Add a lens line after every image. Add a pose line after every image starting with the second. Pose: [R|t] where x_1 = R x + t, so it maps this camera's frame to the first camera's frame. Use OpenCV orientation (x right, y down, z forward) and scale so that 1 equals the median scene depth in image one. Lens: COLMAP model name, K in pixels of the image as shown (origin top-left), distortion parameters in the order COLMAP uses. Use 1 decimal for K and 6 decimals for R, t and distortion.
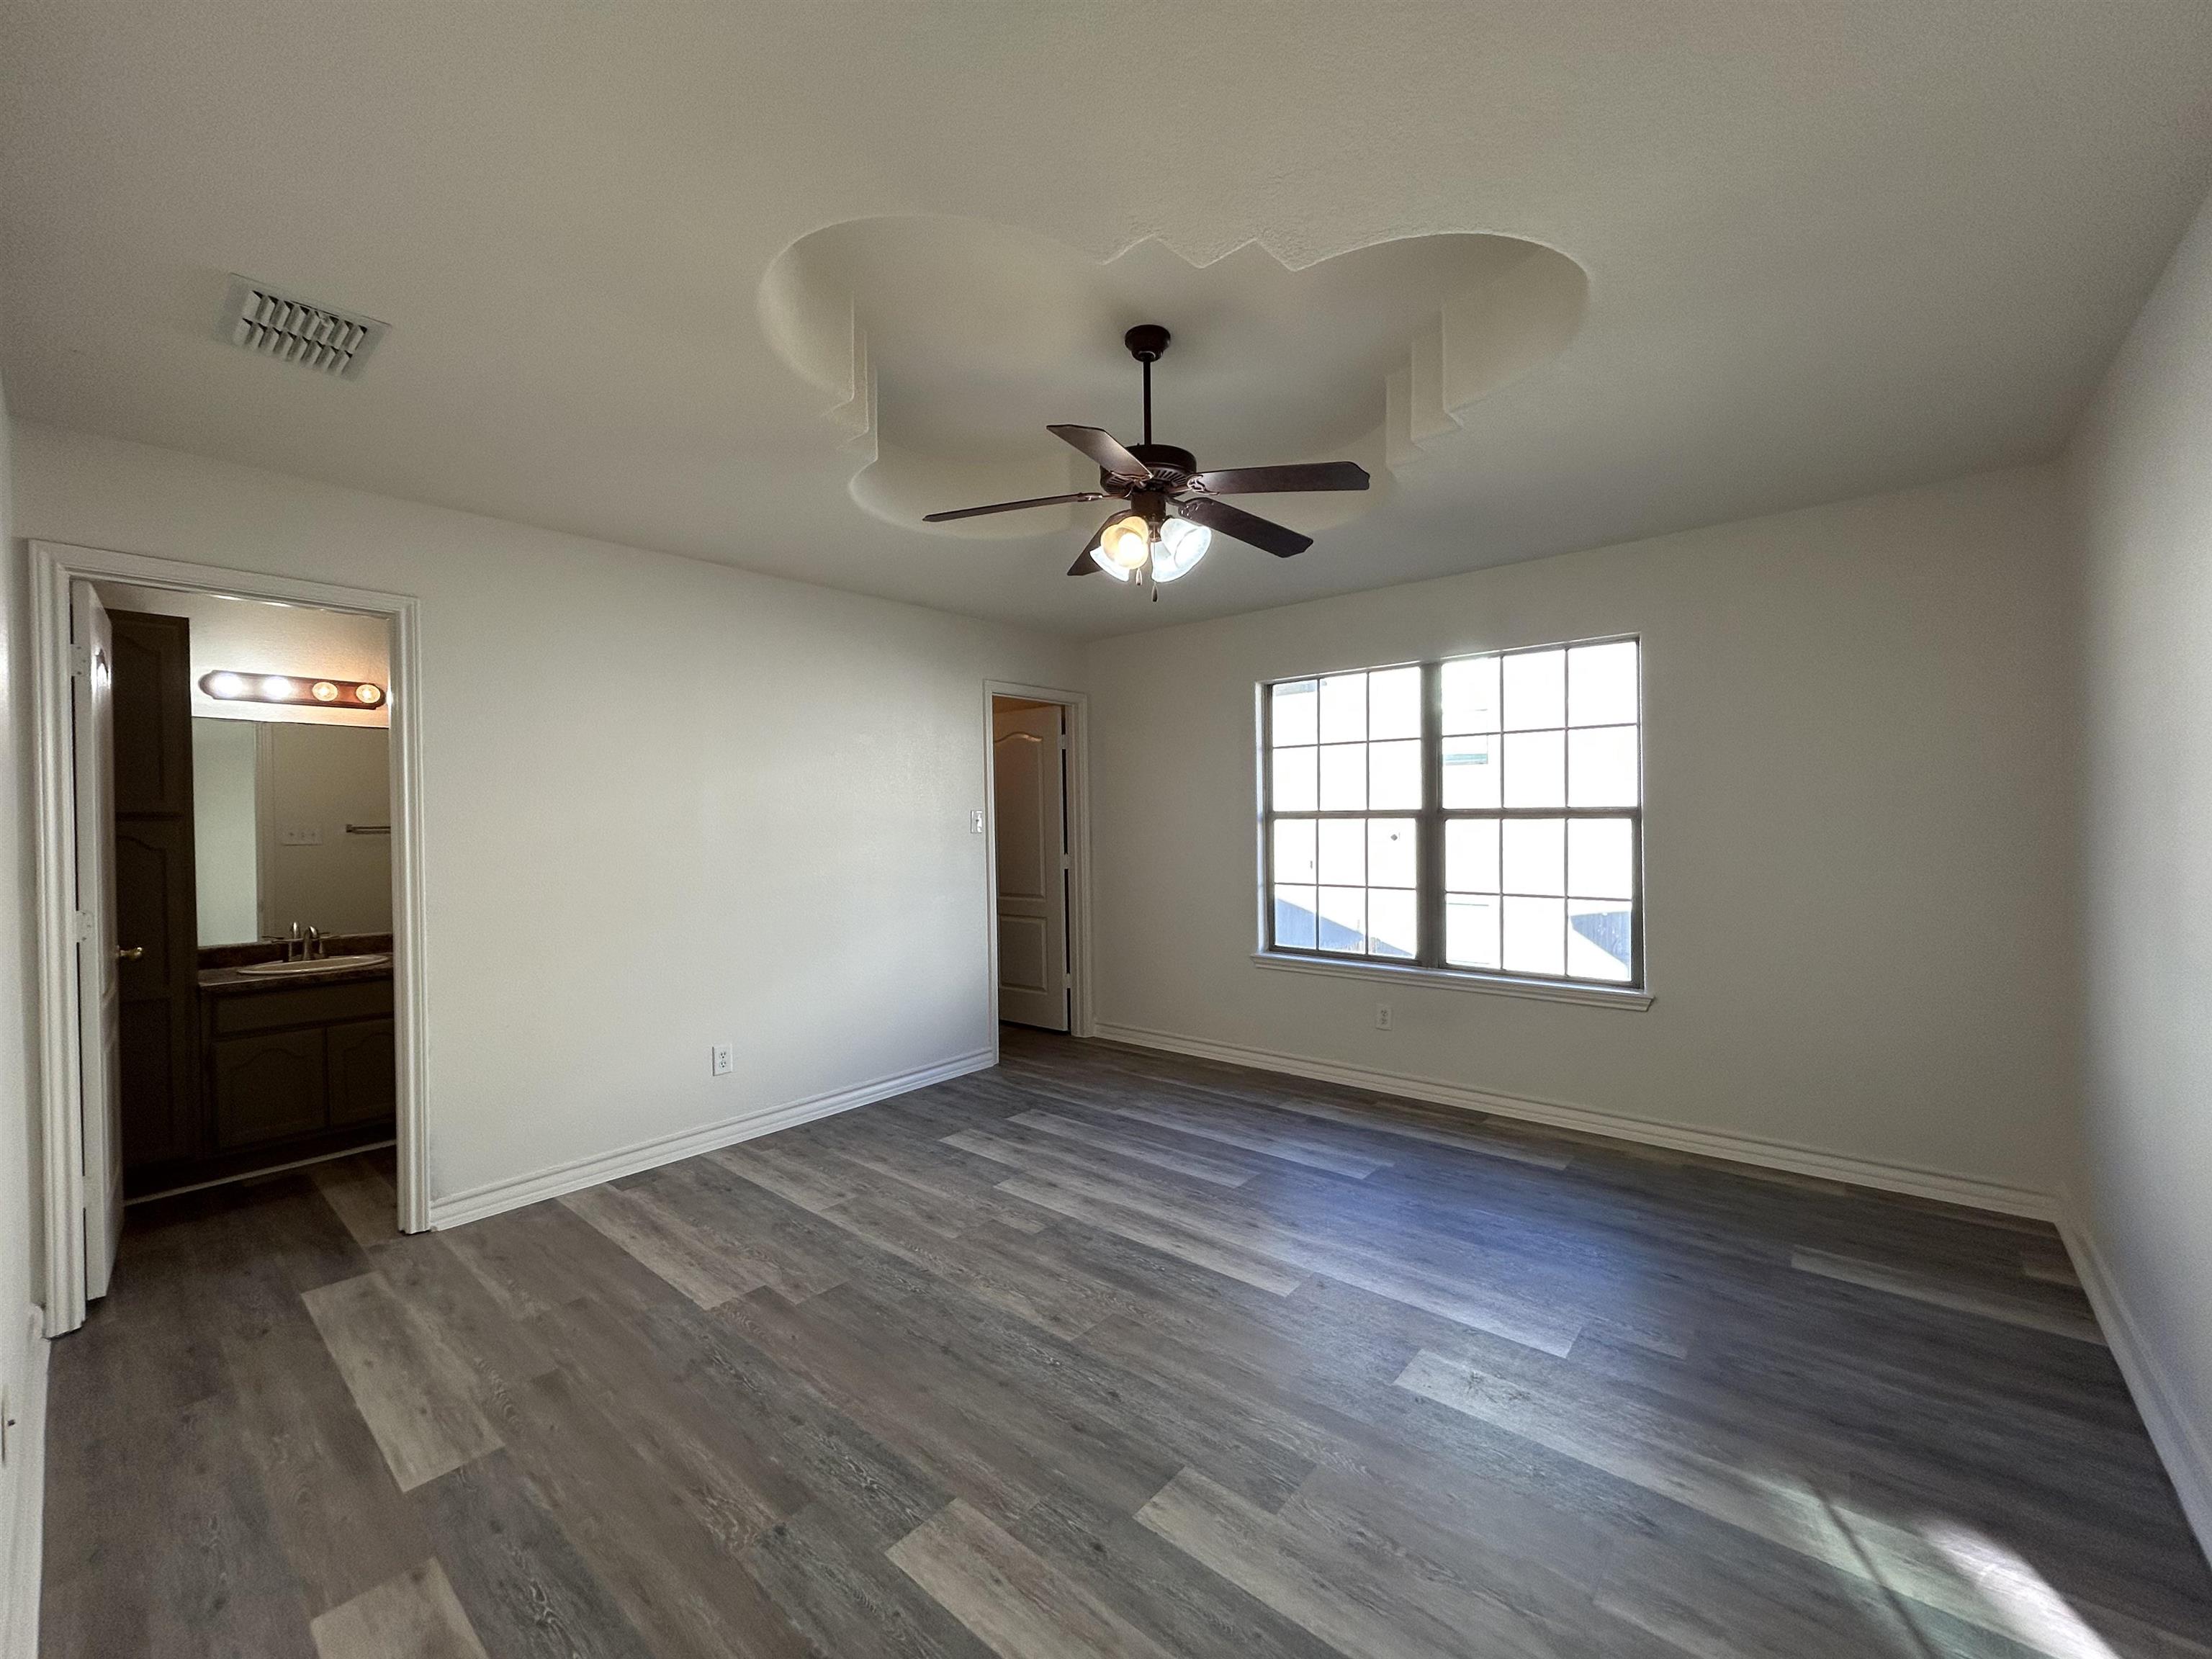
lens RADIAL K [[893.5, 0, 1096.2], [0, 893.5, 830.2], [0, 0, 1]] dist [-0.006776, 0.003729]
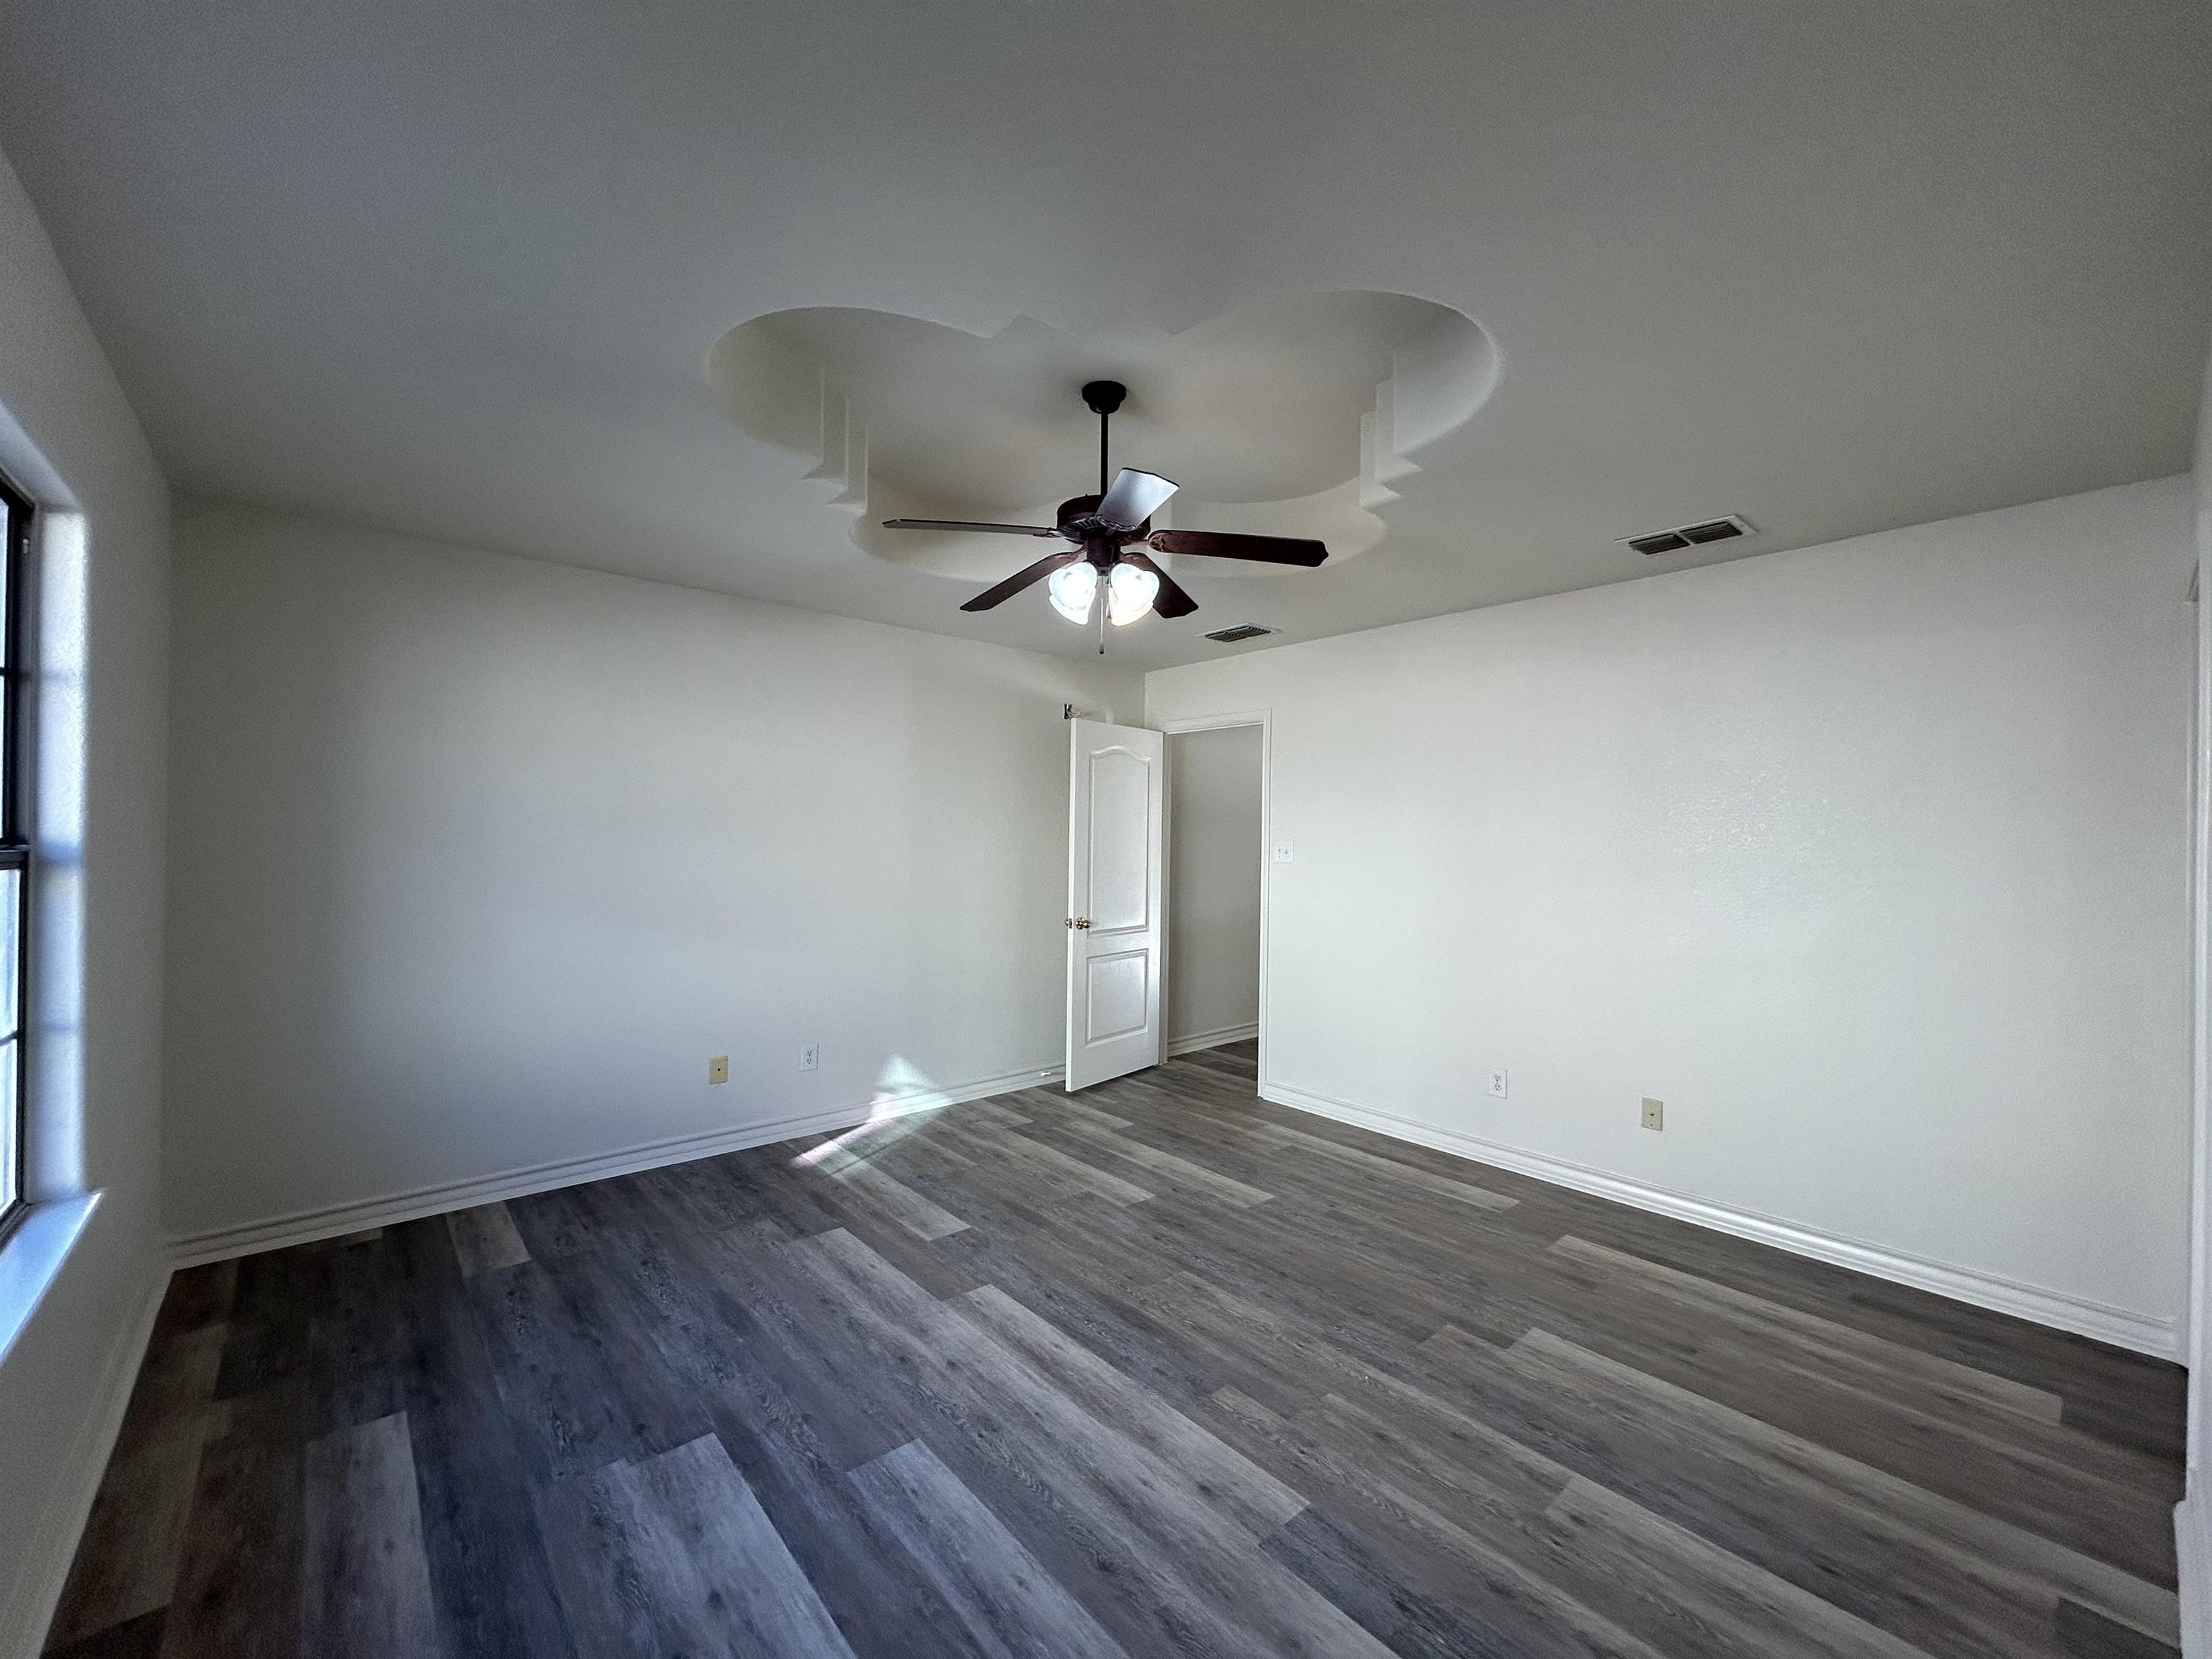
lens RADIAL K [[893.5, 0, 1095.6], [0, 893.5, 829.9], [0, 0, 1]] dist [-0.006776, 0.003729]
pose [[-0.989295, 0.004608, 0.145856, -0.068239], [0.004738, 0.999989, 0.000549, -0.037263], [-0.145852, 0.001235, -0.989306, 1.687095]]
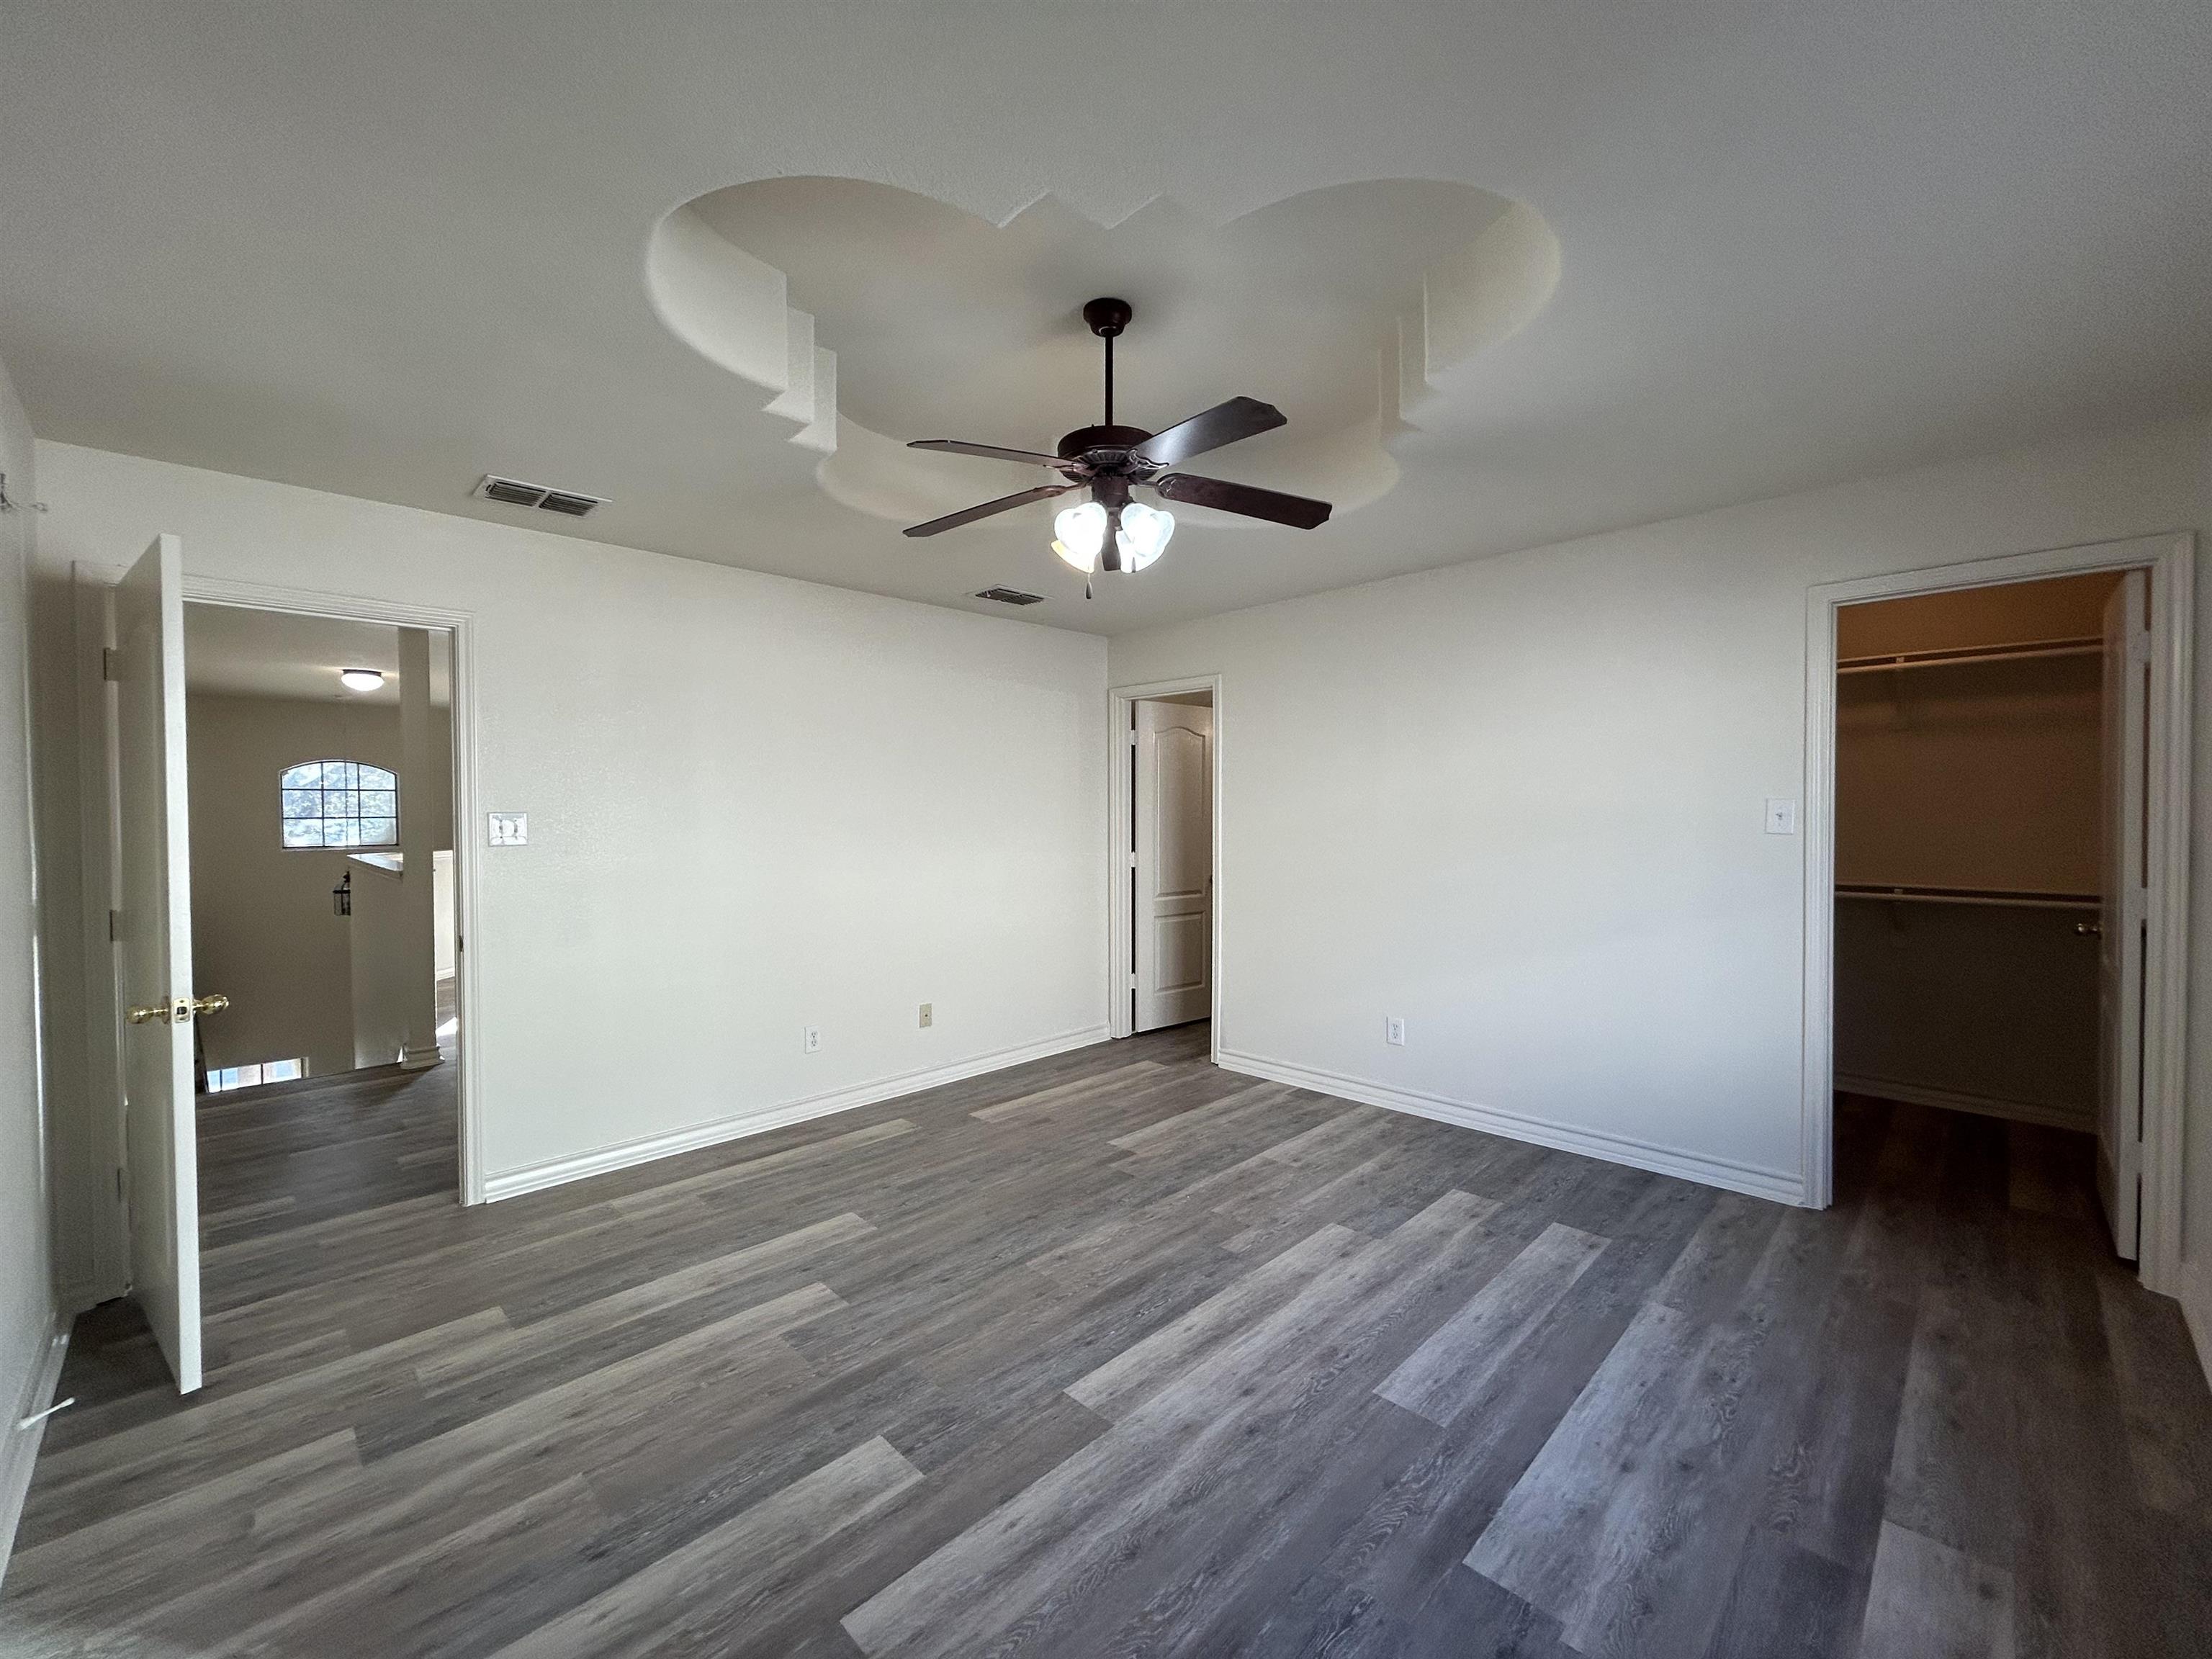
lens RADIAL K [[893.5, 0, 1121.8], [0, 893.5, 836.0], [0, 0, 1]] dist [-0.006776, 0.003729]
pose [[-0.062487, 0.042066, -0.997159, 0.837131], [-0.002235, 0.999103, 0.042288, -0.034462], [0.998043, 0.004871, -0.062337, 0.894260]]
